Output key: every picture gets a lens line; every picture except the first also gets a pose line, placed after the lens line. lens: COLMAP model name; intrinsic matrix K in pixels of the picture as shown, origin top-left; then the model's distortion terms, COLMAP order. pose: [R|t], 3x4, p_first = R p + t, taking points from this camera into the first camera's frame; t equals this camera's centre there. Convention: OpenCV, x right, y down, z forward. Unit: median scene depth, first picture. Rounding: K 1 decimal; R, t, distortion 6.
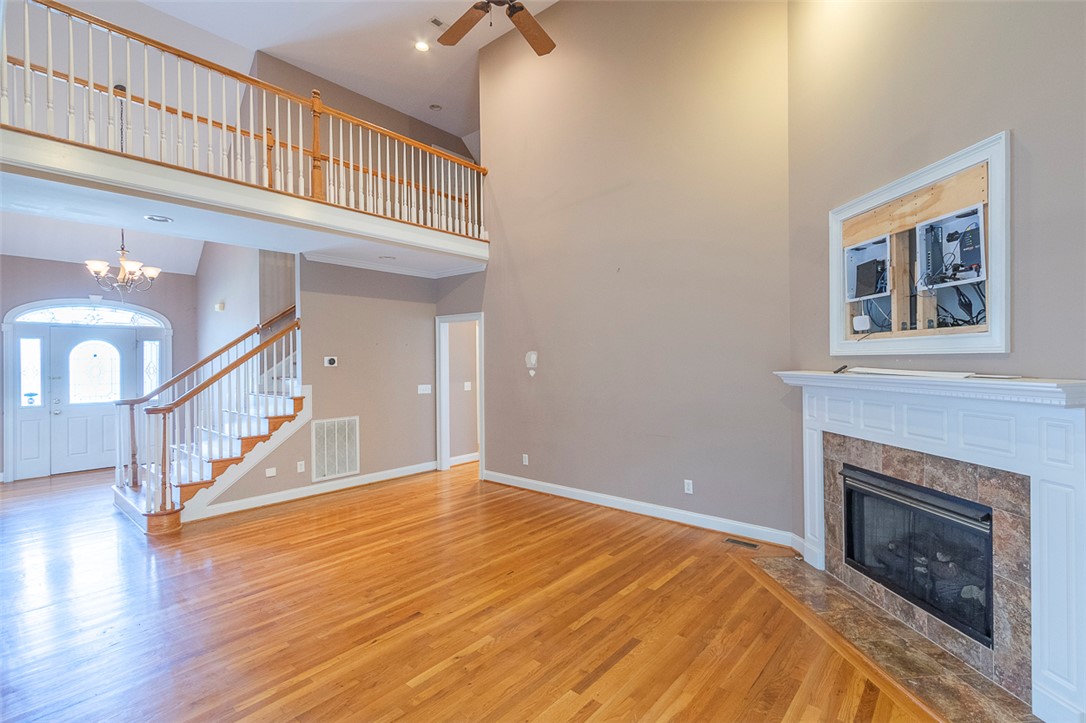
lens RADIAL K [[494.2, 0, 547.5], [0, 494.2, 360.1], [0, 0, 1]] dist [0.003367, -0.001726]
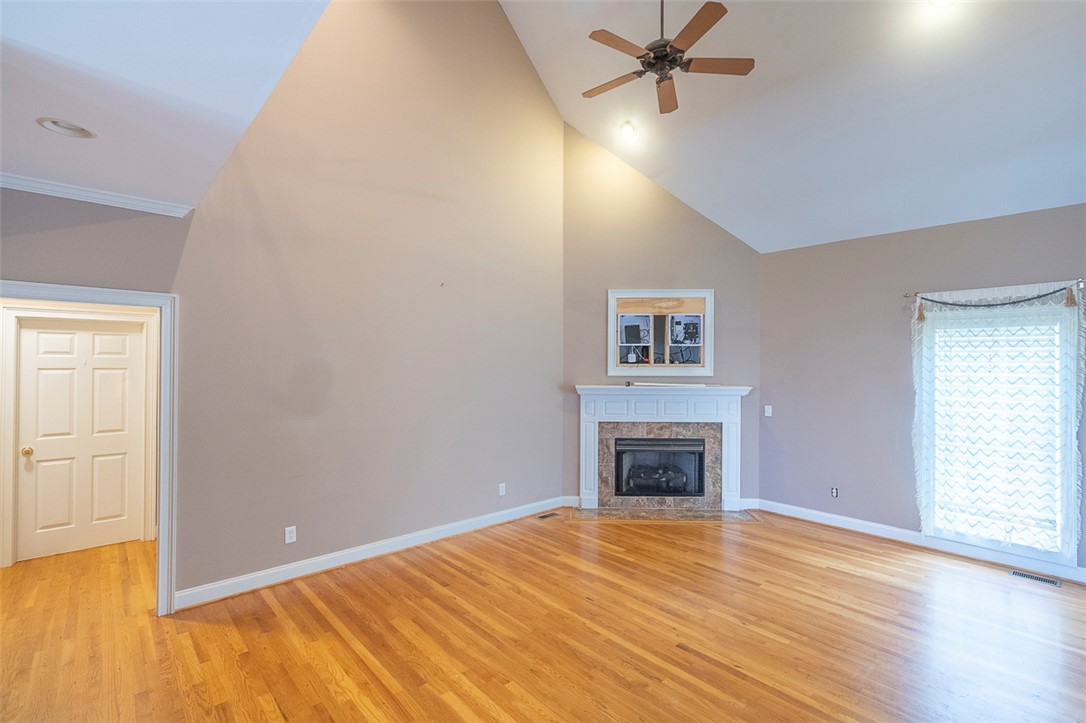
lens RADIAL K [[494.2, 0, 548.1], [0, 494.2, 360.4], [0, 0, 1]] dist [0.003367, -0.001726]
pose [[0.127725, 0.012686, 0.991729, -0.926742], [-0.004788, 0.999914, -0.012174, -0.032650], [-0.991798, -0.003194, 0.127774, 0.821175]]
